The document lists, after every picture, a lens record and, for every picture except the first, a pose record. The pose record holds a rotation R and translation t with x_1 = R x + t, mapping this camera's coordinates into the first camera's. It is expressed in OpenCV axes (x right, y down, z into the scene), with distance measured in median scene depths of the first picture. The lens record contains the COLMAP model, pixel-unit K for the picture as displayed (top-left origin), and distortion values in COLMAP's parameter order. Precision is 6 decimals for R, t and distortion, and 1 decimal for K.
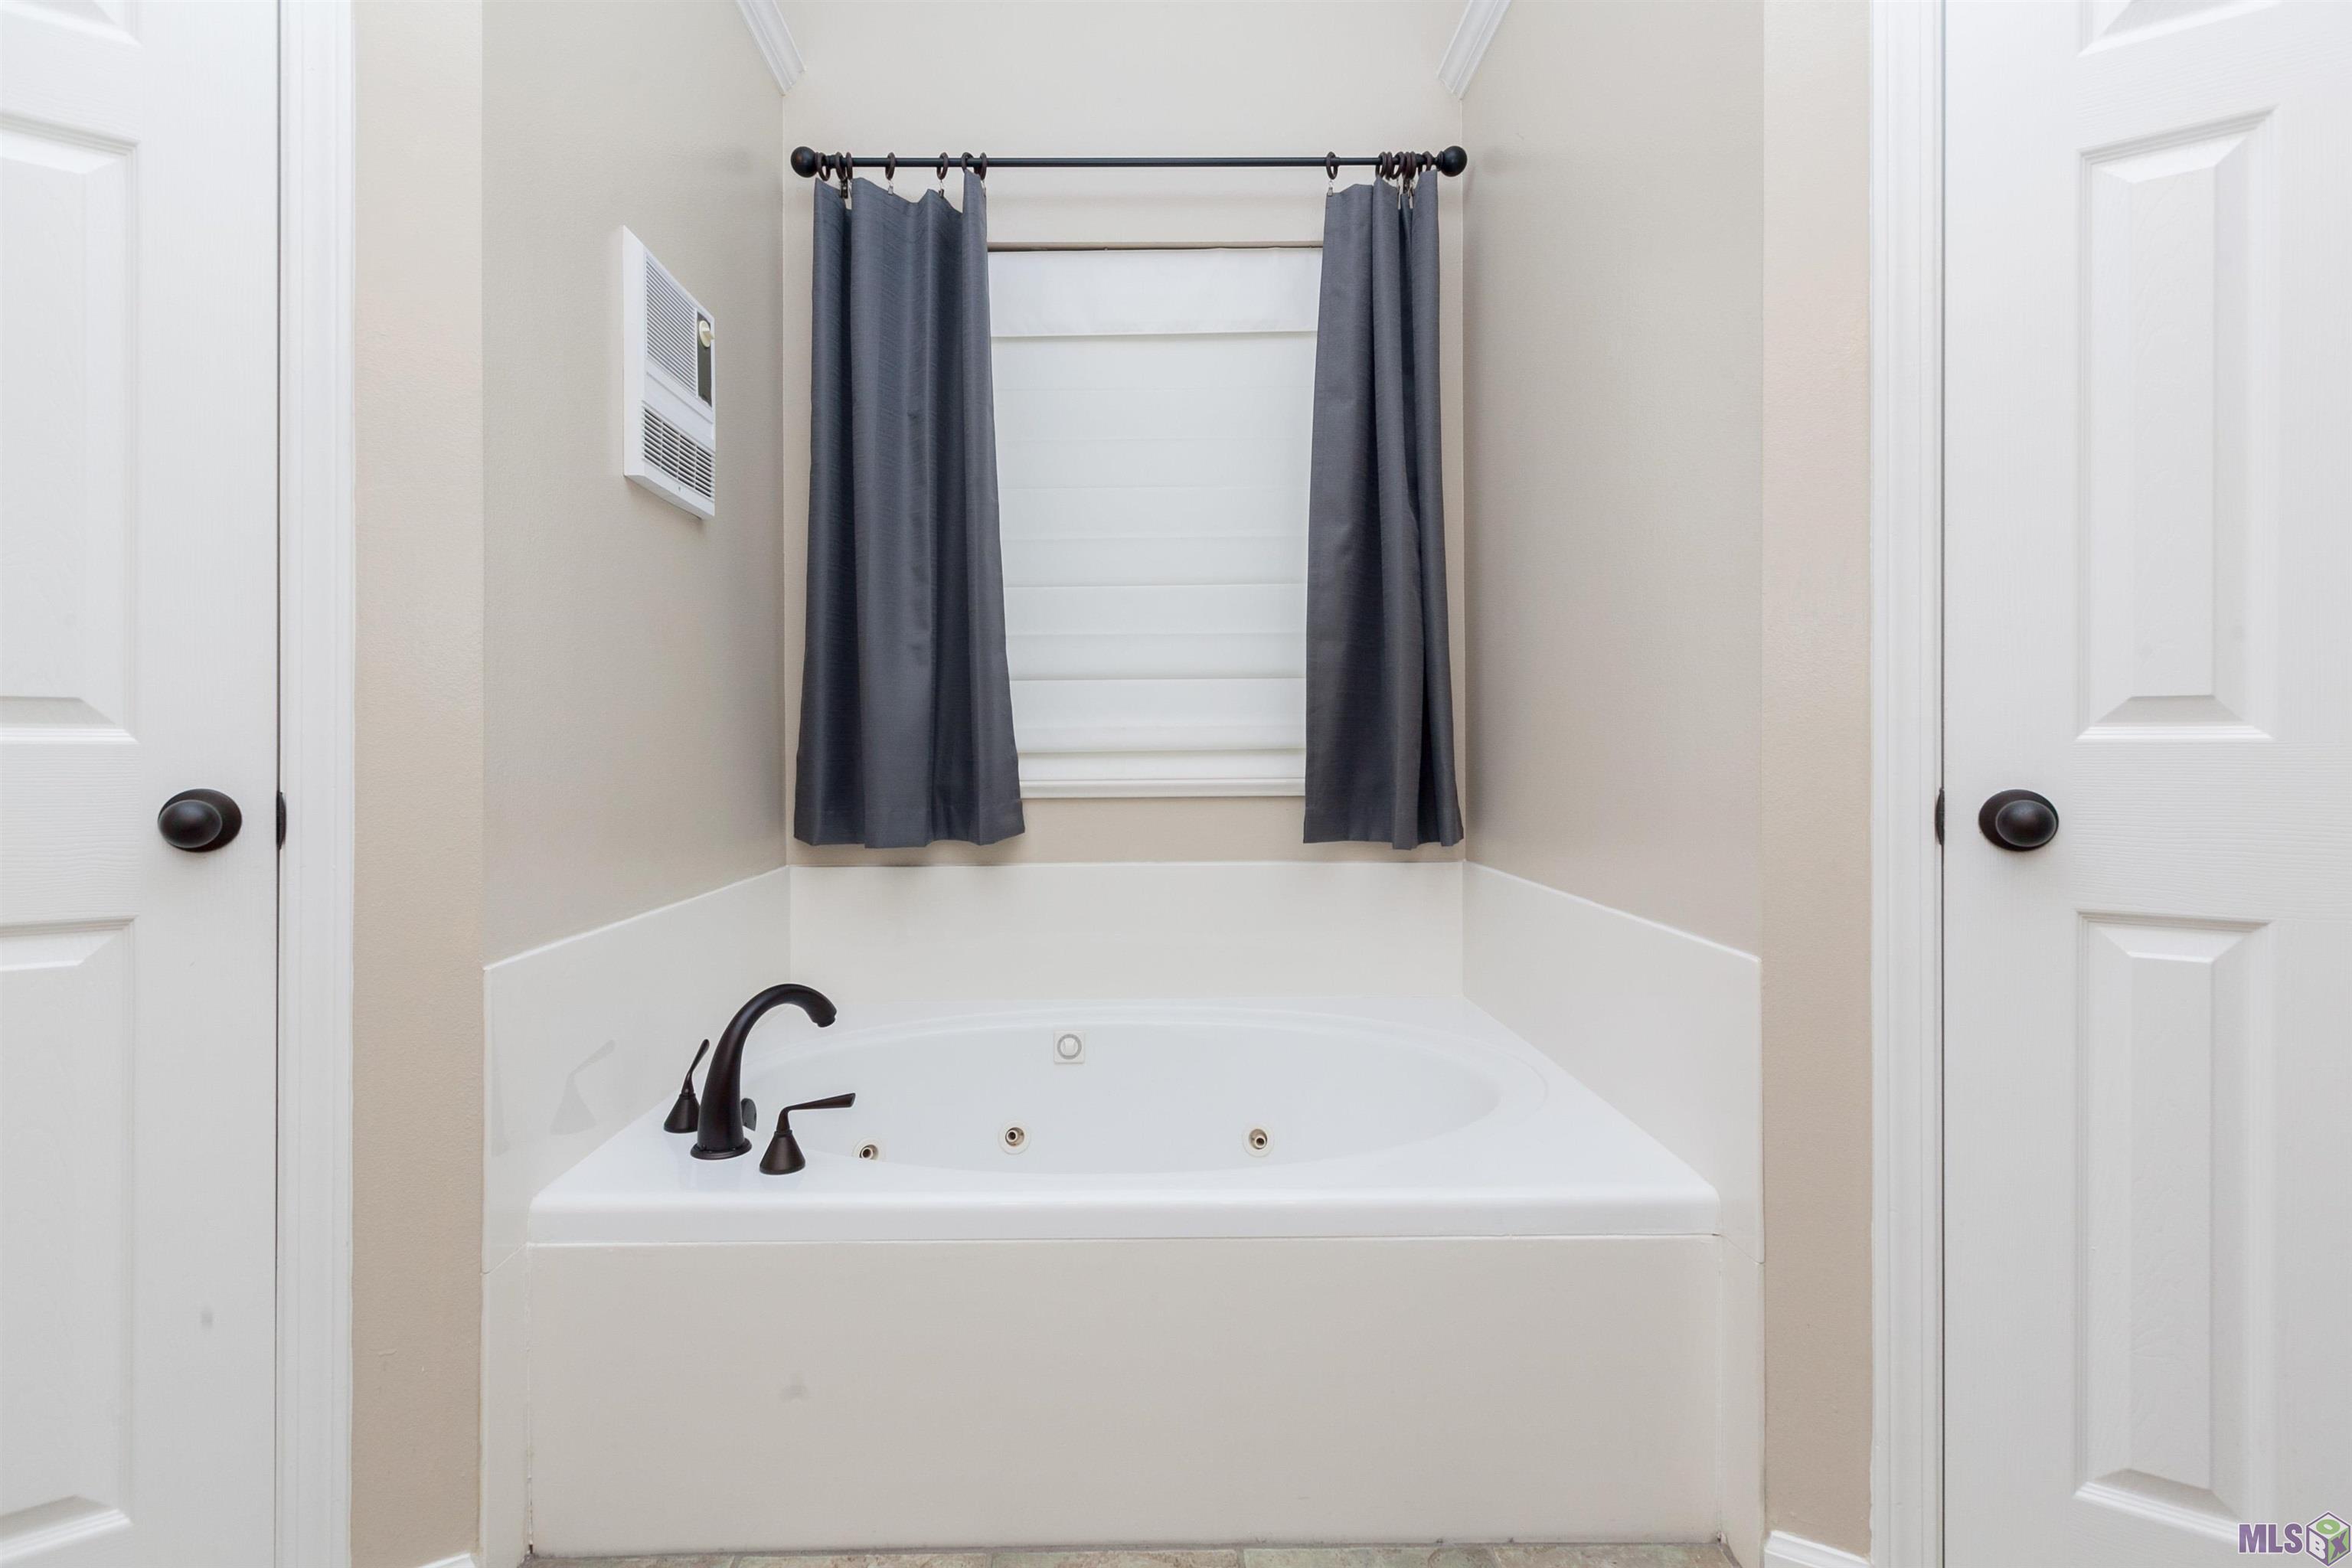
lens RADIAL K [[1060.9, 0, 1169.3], [0, 1060.9, 765.7], [0, 0, 1]] dist [0.005645, -0.000558]
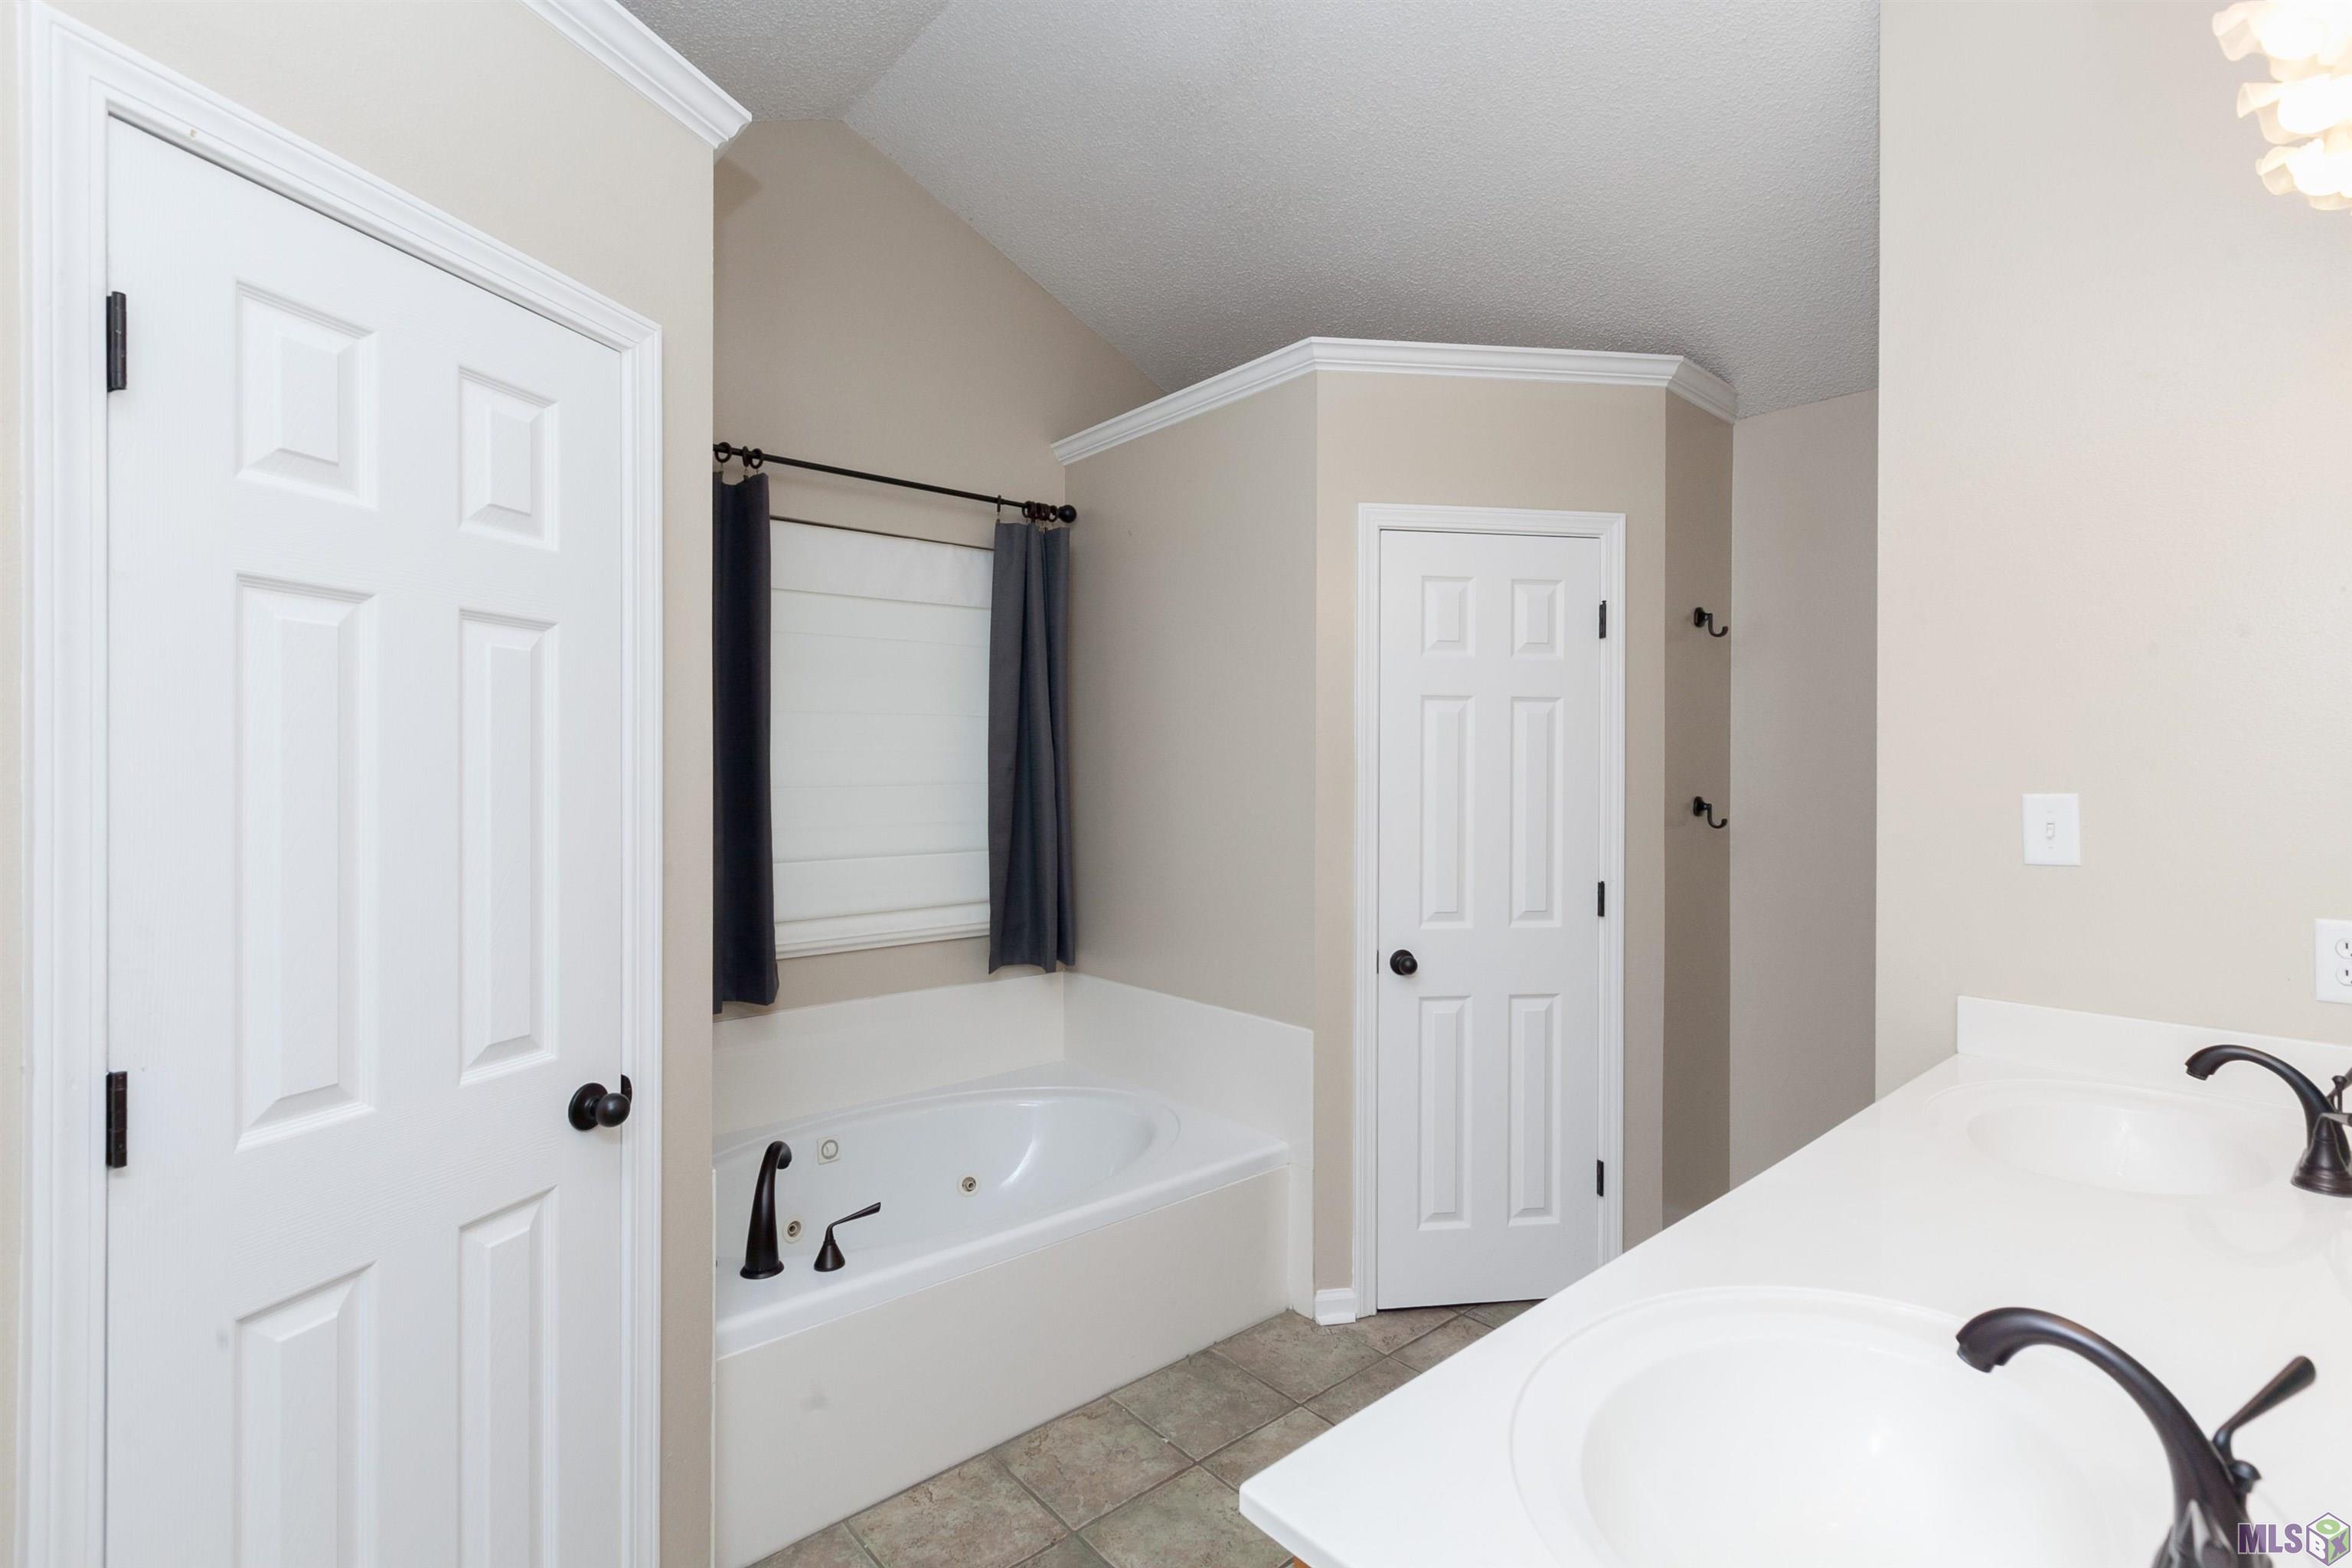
lens RADIAL K [[1060.9, 0, 1175.9], [0, 1060.9, 777.2], [0, 0, 1]] dist [0.005645, -0.000558]
pose [[0.765949, 0.006086, 0.642872, -0.611010], [-0.002764, 0.999977, -0.006174, -0.185753], [-0.642895, 0.002952, 0.765949, -0.277555]]
